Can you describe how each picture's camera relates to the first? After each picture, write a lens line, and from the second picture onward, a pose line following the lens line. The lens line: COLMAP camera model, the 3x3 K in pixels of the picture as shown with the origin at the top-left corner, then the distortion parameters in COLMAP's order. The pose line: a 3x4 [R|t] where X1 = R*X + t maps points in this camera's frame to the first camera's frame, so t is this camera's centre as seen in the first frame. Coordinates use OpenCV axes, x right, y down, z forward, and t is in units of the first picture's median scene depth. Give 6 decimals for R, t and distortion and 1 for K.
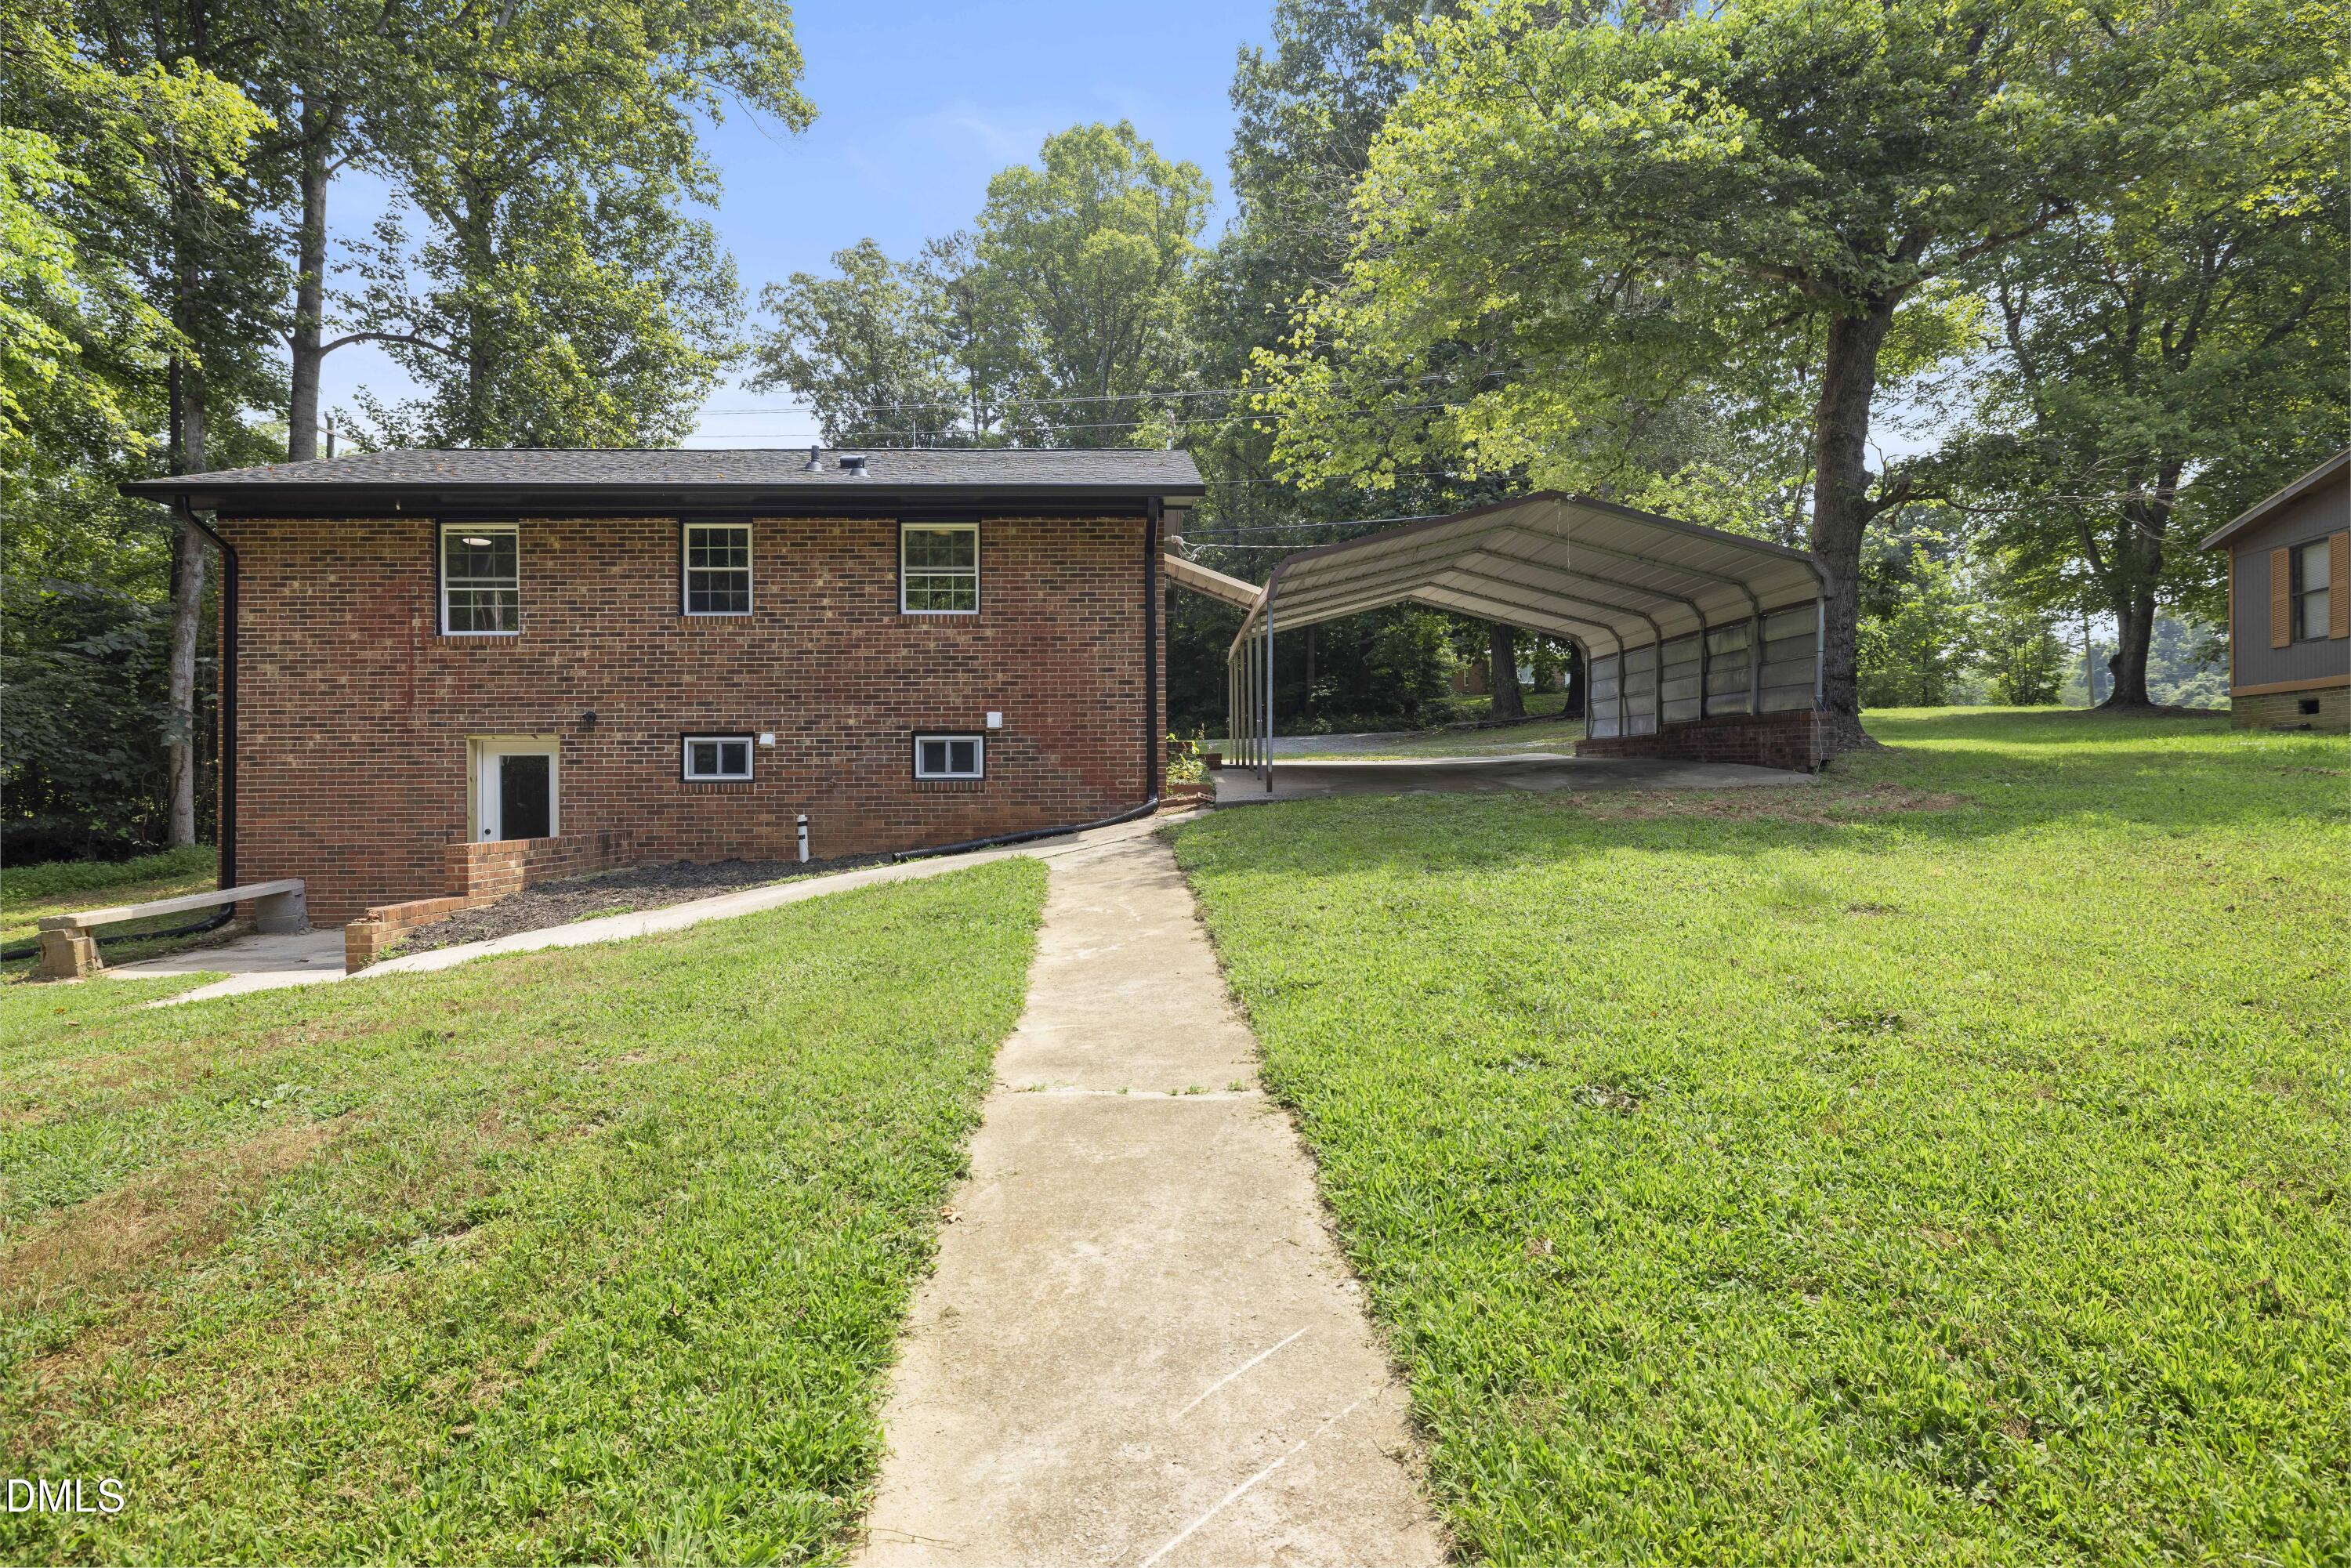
lens RADIAL K [[1268.8, 0, 1175.1], [0, 1268.8, 781.5], [0, 0, 1]] dist [-0.000131, 0.000023]
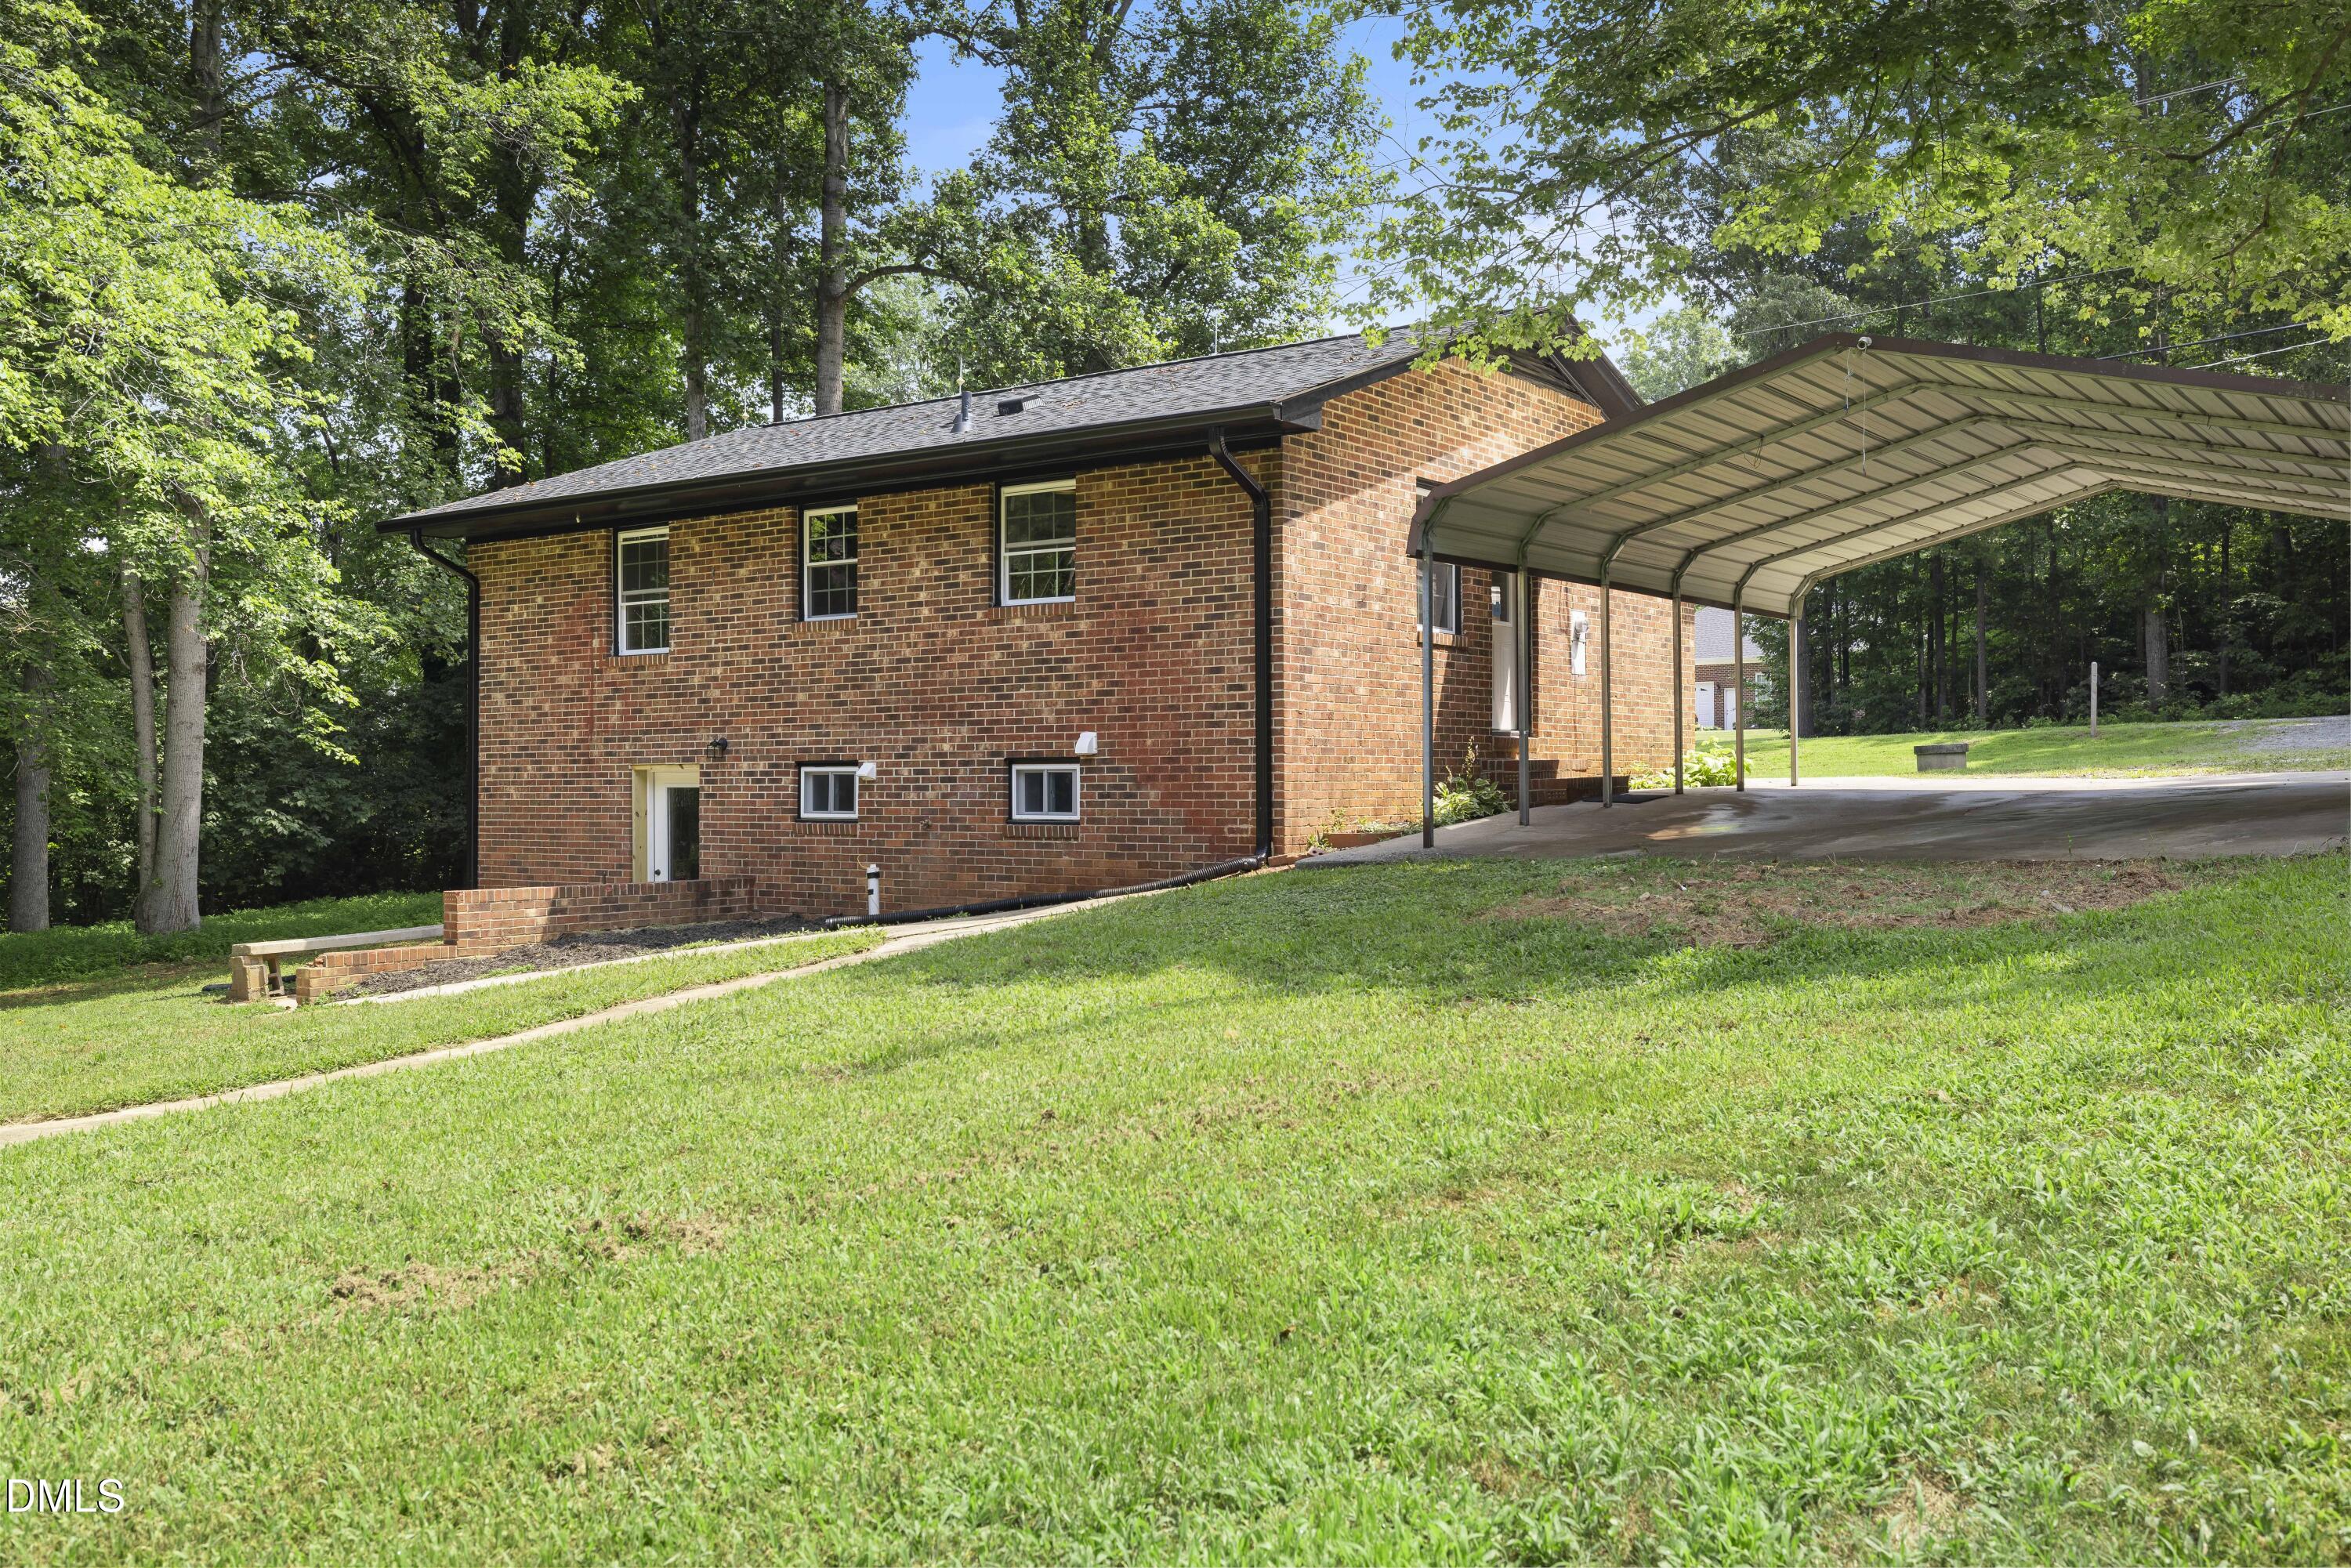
lens RADIAL K [[2035.3, 0, 1174.7], [0, 2035.3, 782.5], [0, 0, 1]] dist [-0.001644, -0.000177]
pose [[0.791255, 0.003231, -0.611478, 0.628555], [-0.000387, 0.999988, 0.004783, -0.031100], [0.611486, -0.003548, 0.791247, 0.088381]]
